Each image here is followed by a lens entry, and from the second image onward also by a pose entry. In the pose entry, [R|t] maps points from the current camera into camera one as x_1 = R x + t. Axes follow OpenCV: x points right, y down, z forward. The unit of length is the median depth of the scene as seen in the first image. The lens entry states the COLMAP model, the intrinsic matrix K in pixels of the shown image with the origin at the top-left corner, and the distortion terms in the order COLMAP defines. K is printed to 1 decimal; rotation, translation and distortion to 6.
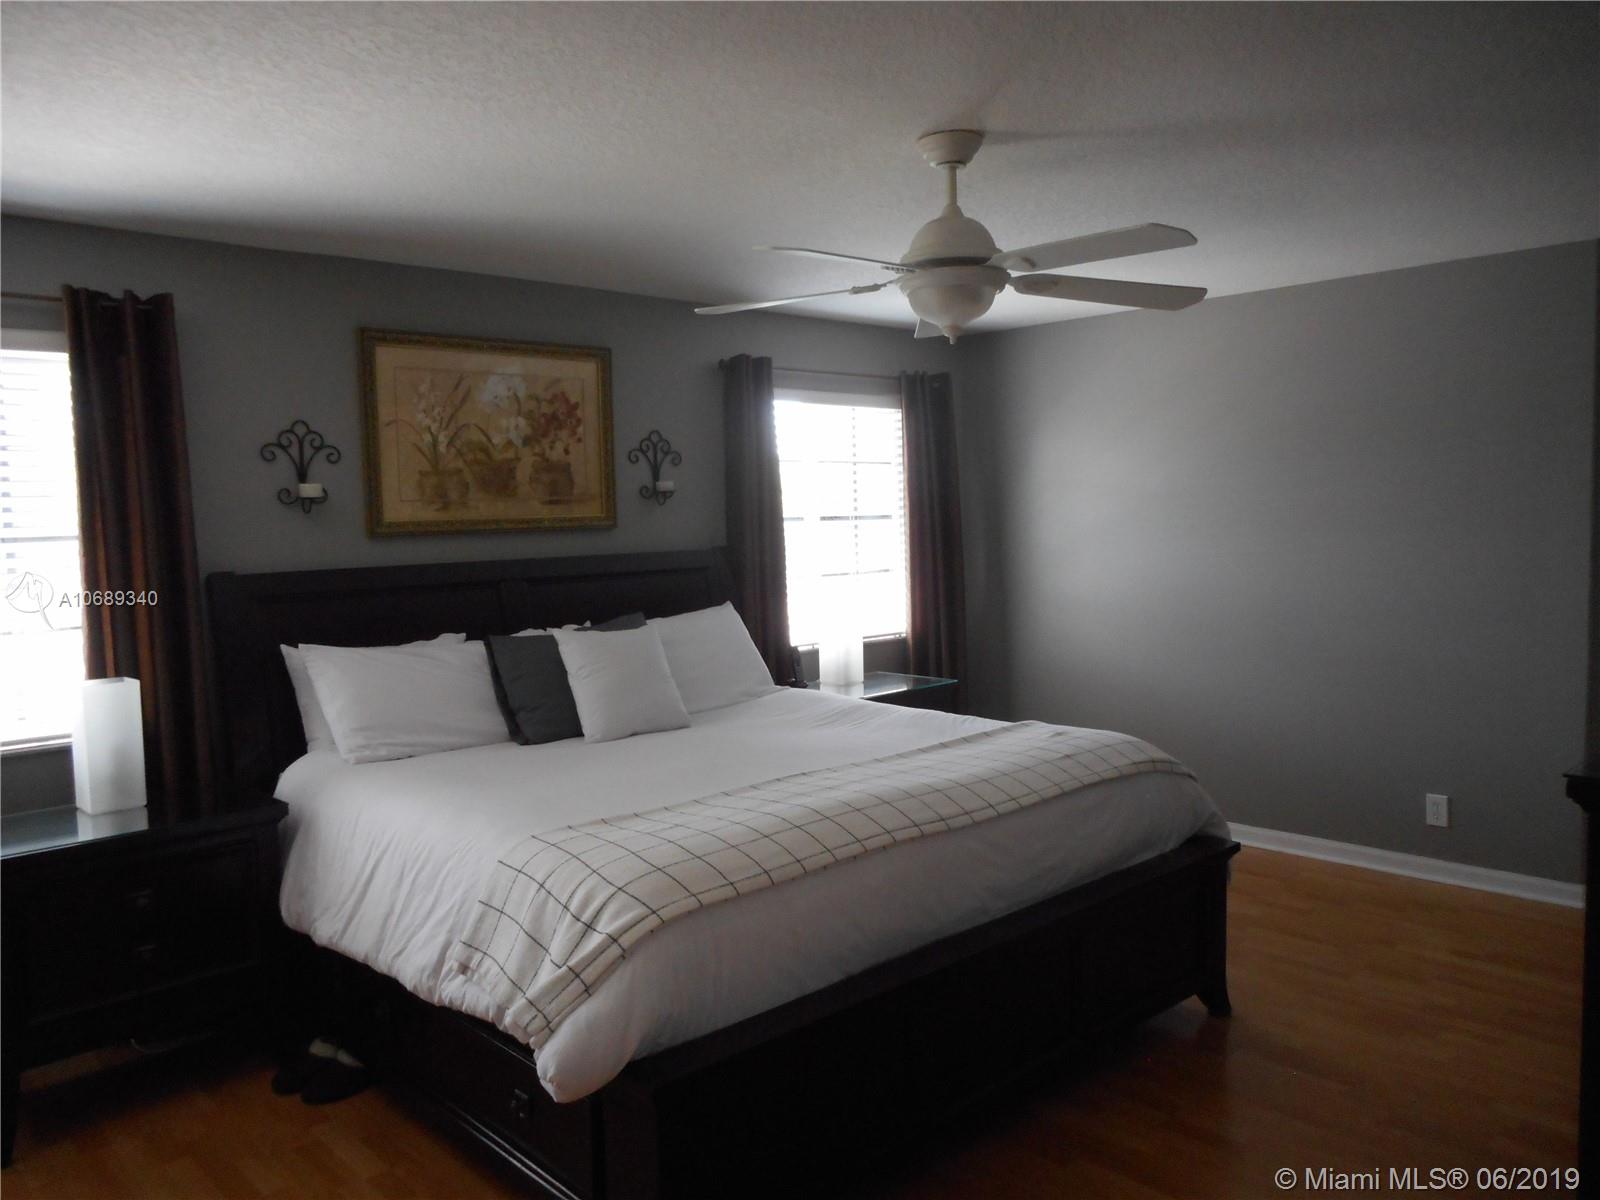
lens RADIAL K [[1199.6, 0, 799.1], [0, 1199.6, 596.4], [0, 0, 1]] dist [-0.020789, 0.022925]
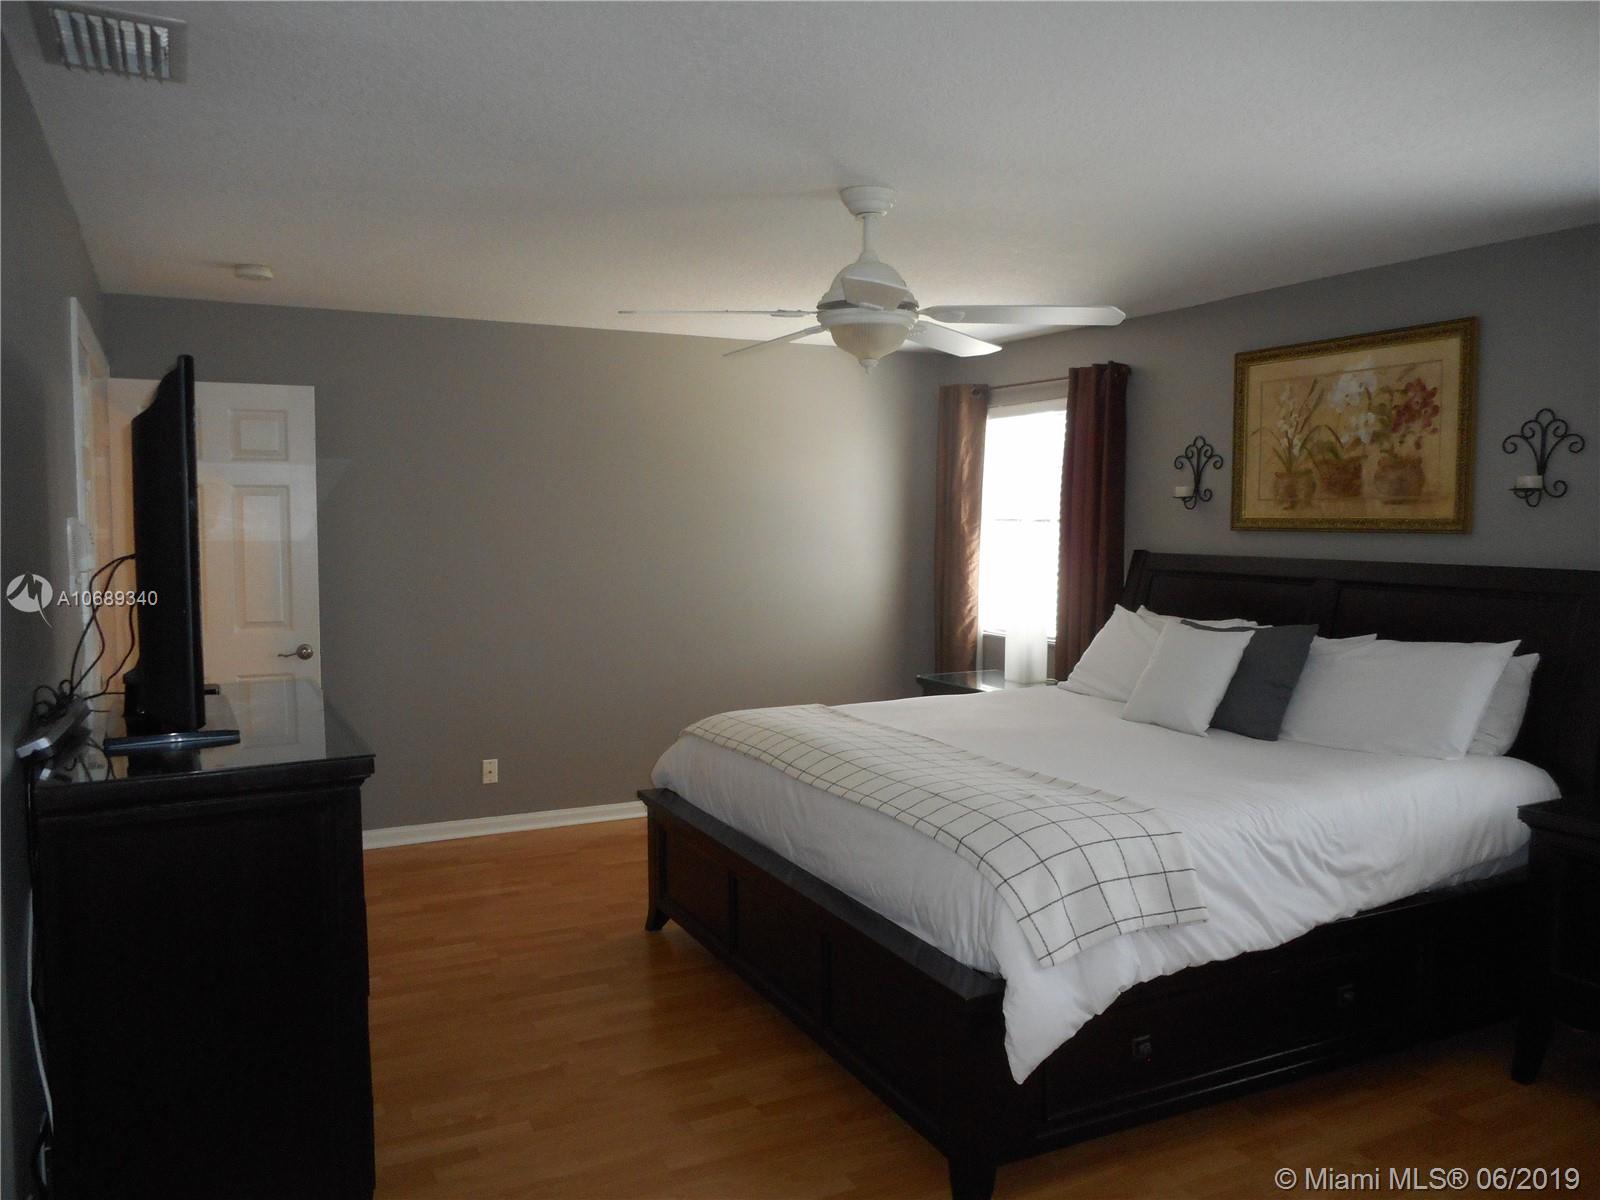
lens RADIAL K [[1199.6, 0, 799.8], [0, 1199.6, 600.3], [0, 0, 1]] dist [-0.020789, 0.022925]
pose [[-0.265114, 0.096847, -0.959341, 0.816864], [-0.058167, 0.991525, 0.116170, -0.085249], [0.962461, 0.086600, -0.257234, 0.817164]]
